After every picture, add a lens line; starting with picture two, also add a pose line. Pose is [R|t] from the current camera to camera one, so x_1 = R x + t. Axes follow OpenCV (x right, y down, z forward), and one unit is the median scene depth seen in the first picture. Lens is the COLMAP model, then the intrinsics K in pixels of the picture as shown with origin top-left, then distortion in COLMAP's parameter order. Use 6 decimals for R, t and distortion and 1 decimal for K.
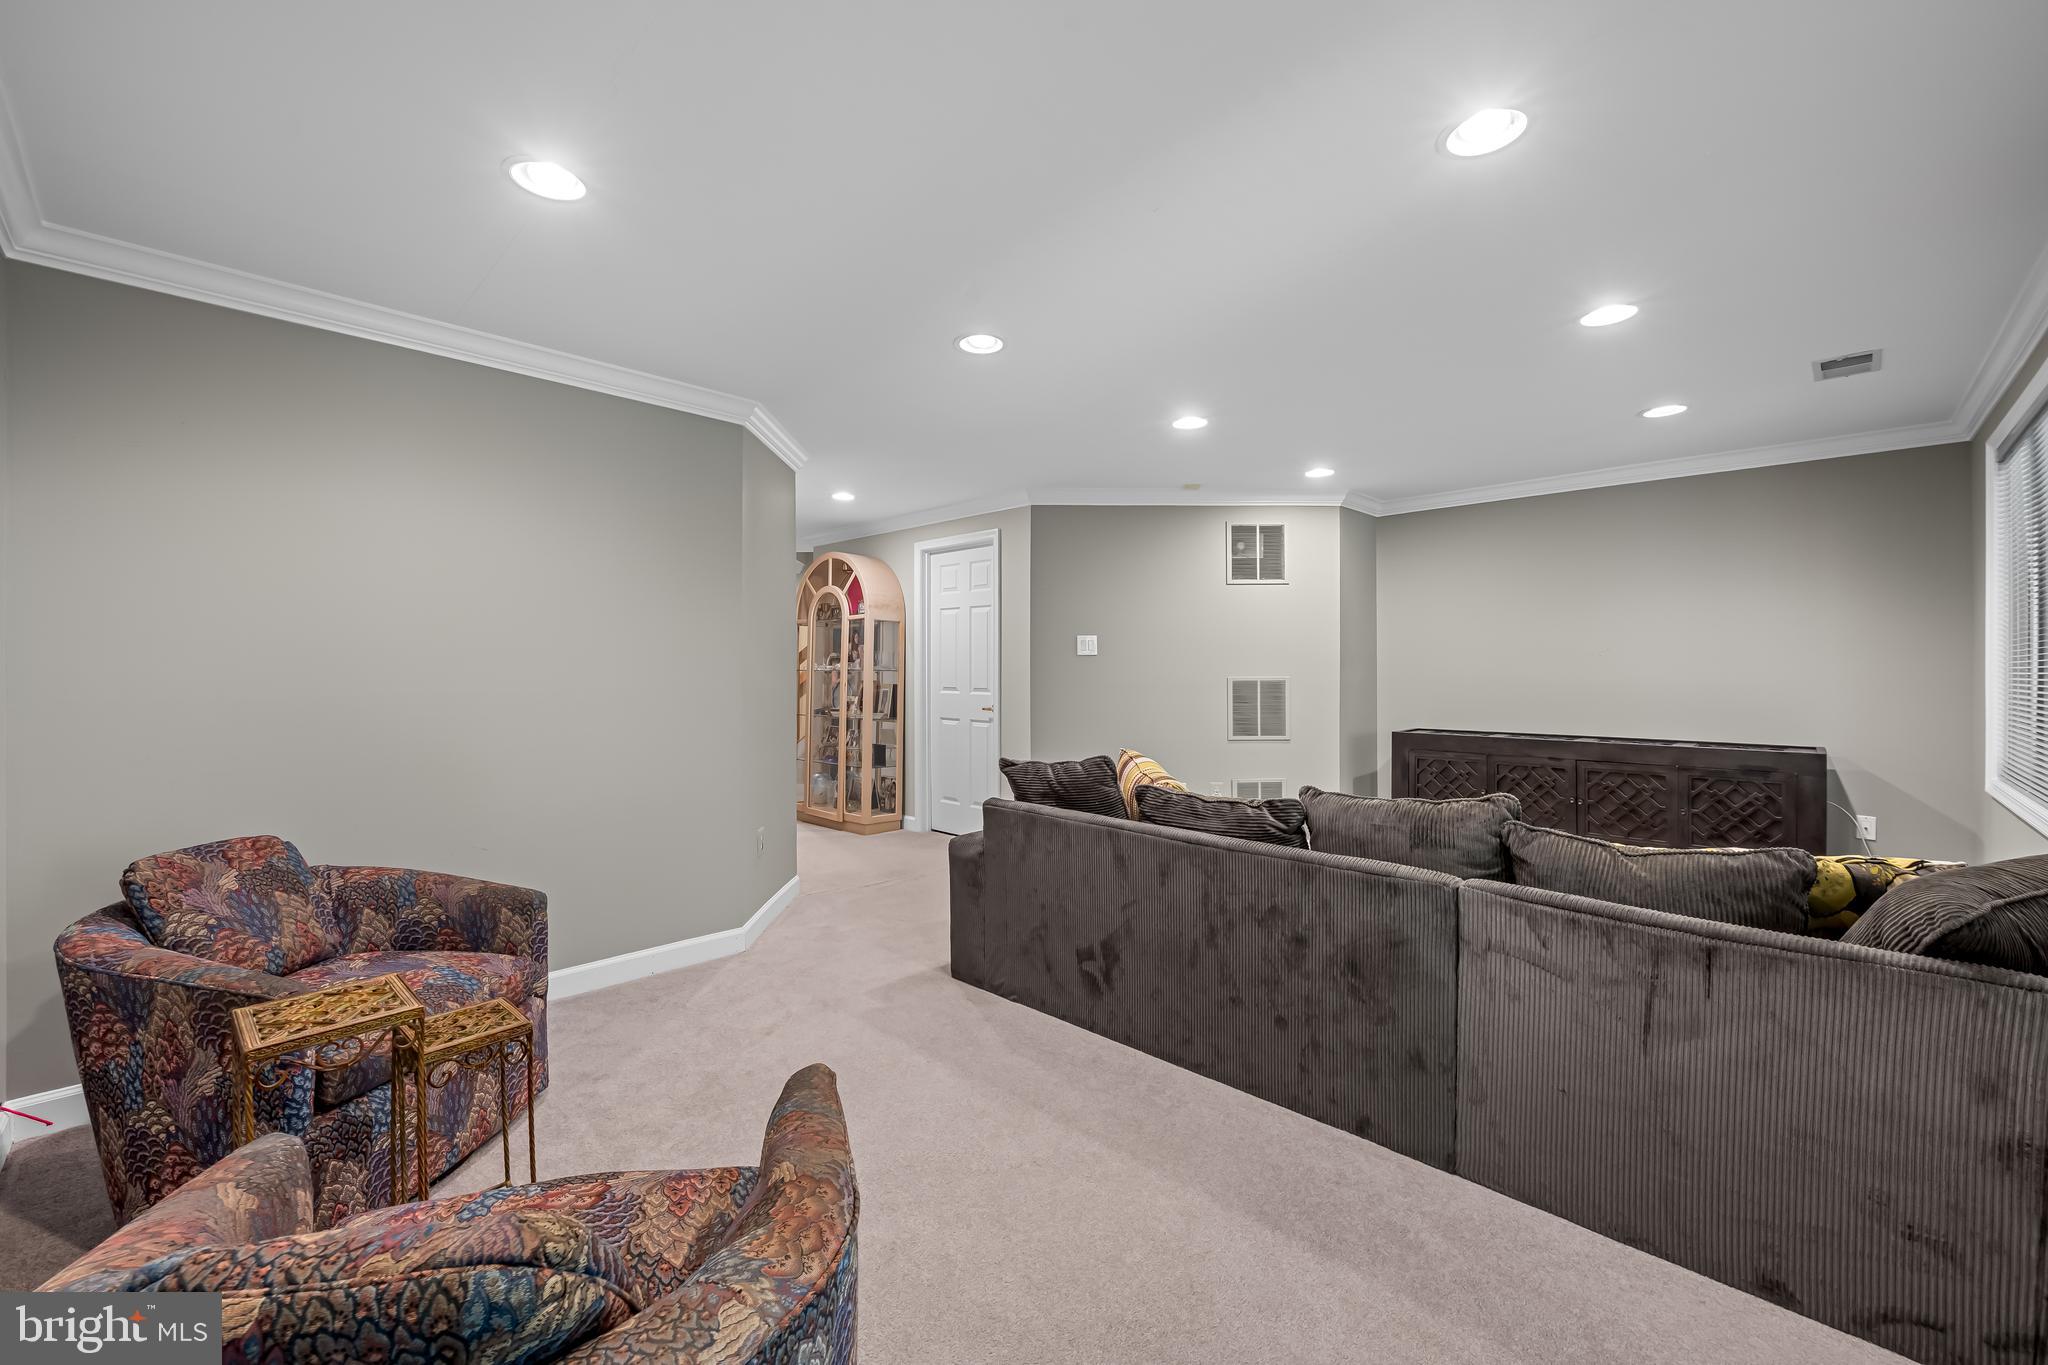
lens RADIAL K [[821.0, 0, 1026.0], [0, 821.0, 688.7], [0, 0, 1]] dist [-0.001542, -0.000032]
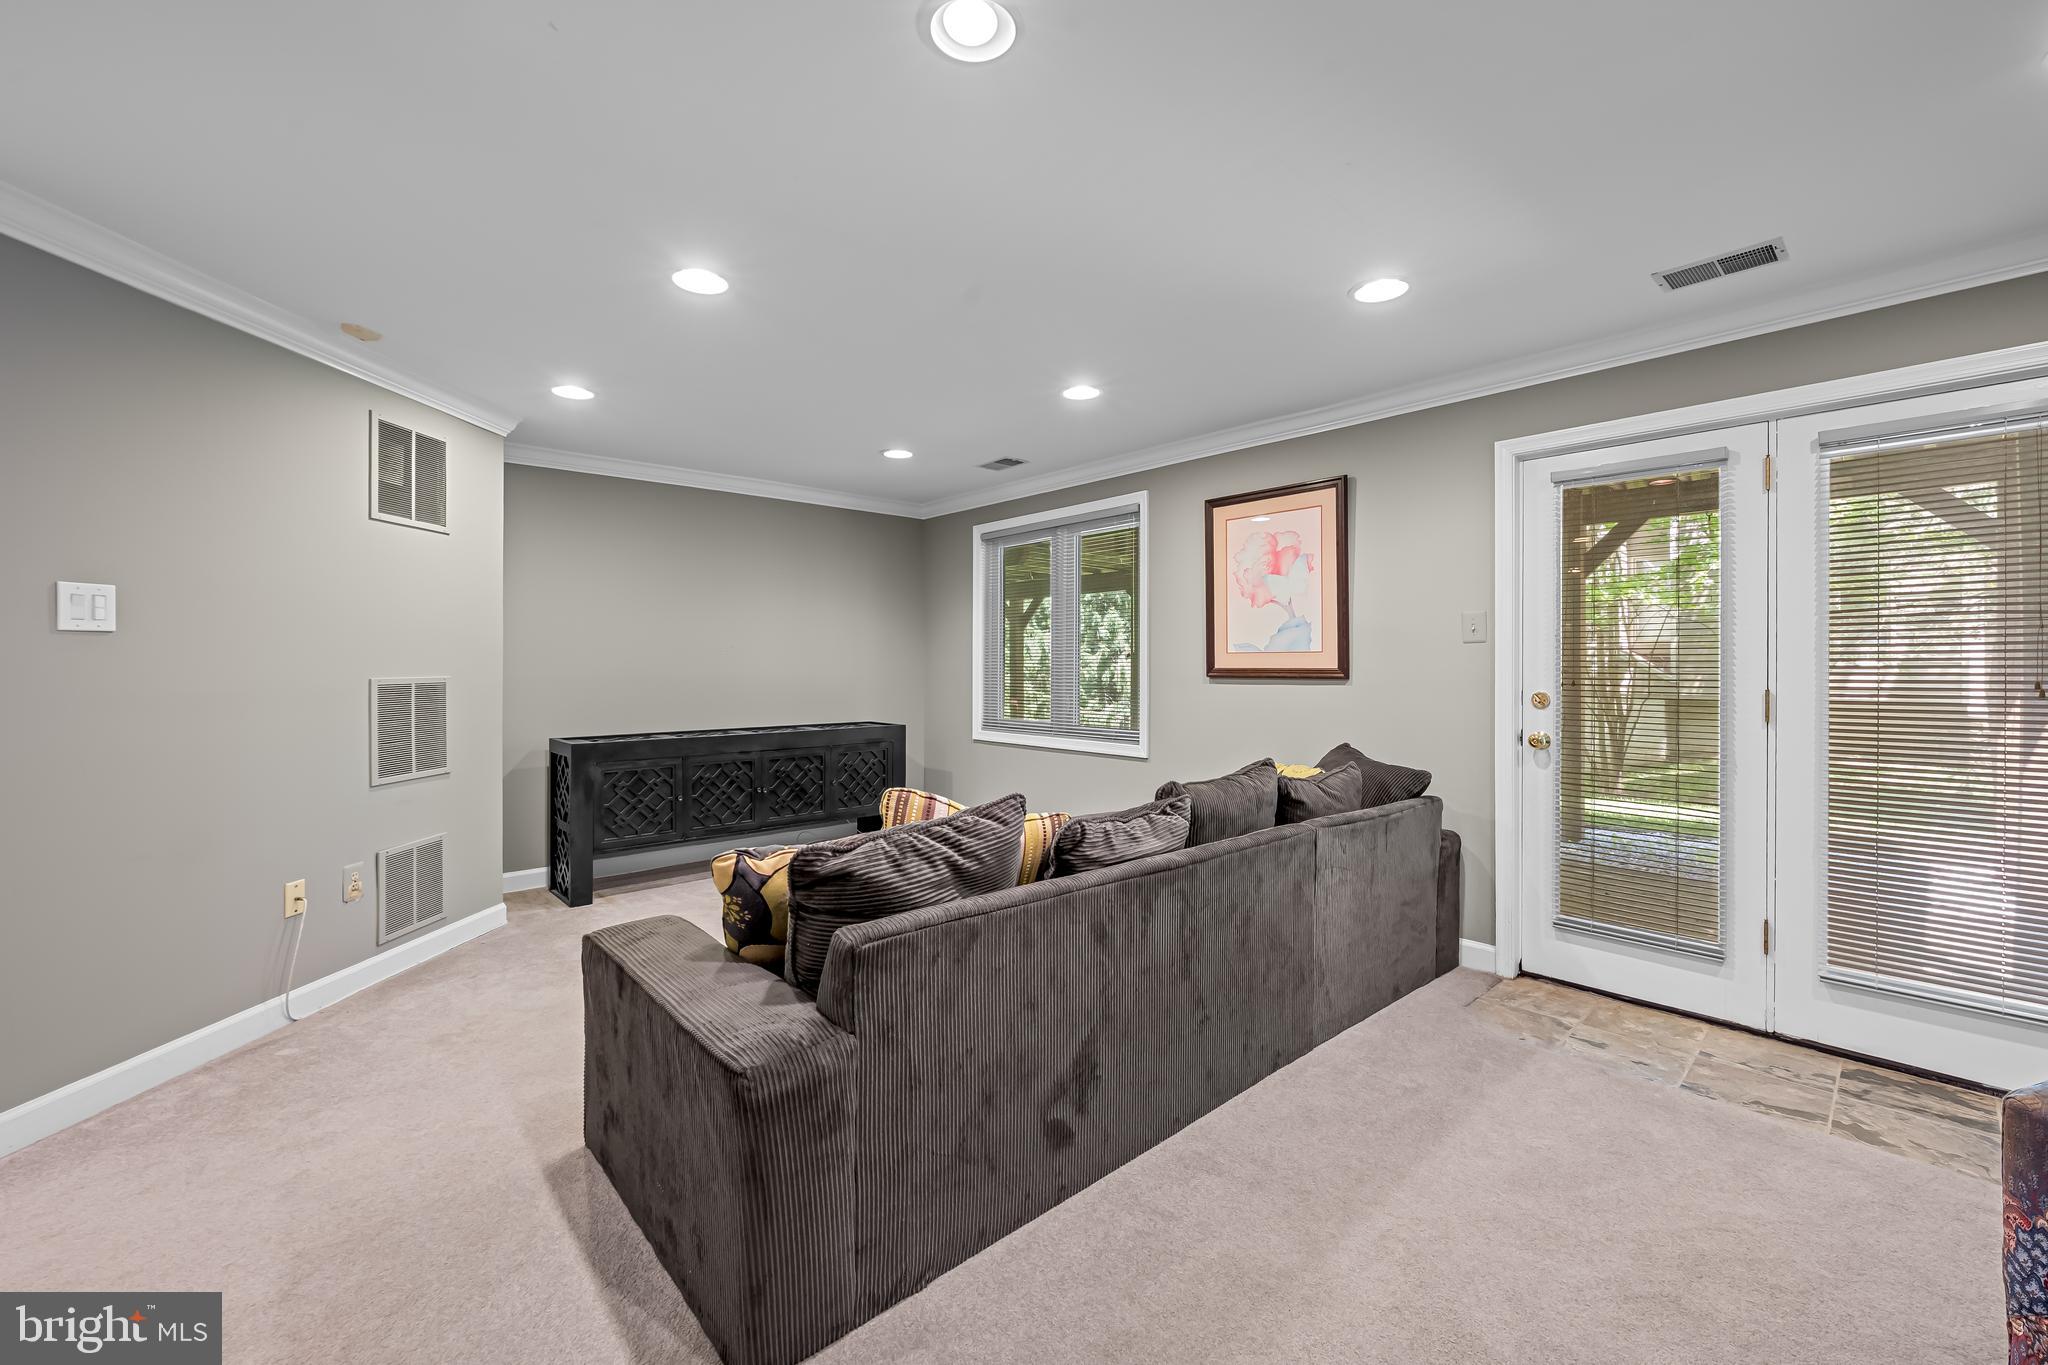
lens RADIAL K [[821.0, 0, 1026.2], [0, 821.0, 673.4], [0, 0, 1]] dist [-0.001542, -0.000032]
pose [[0.069950, -0.010709, 0.997493, -0.303667], [0.024203, 0.999666, 0.009035, -0.011678], [-0.997257, 0.023510, 0.070186, 0.501770]]
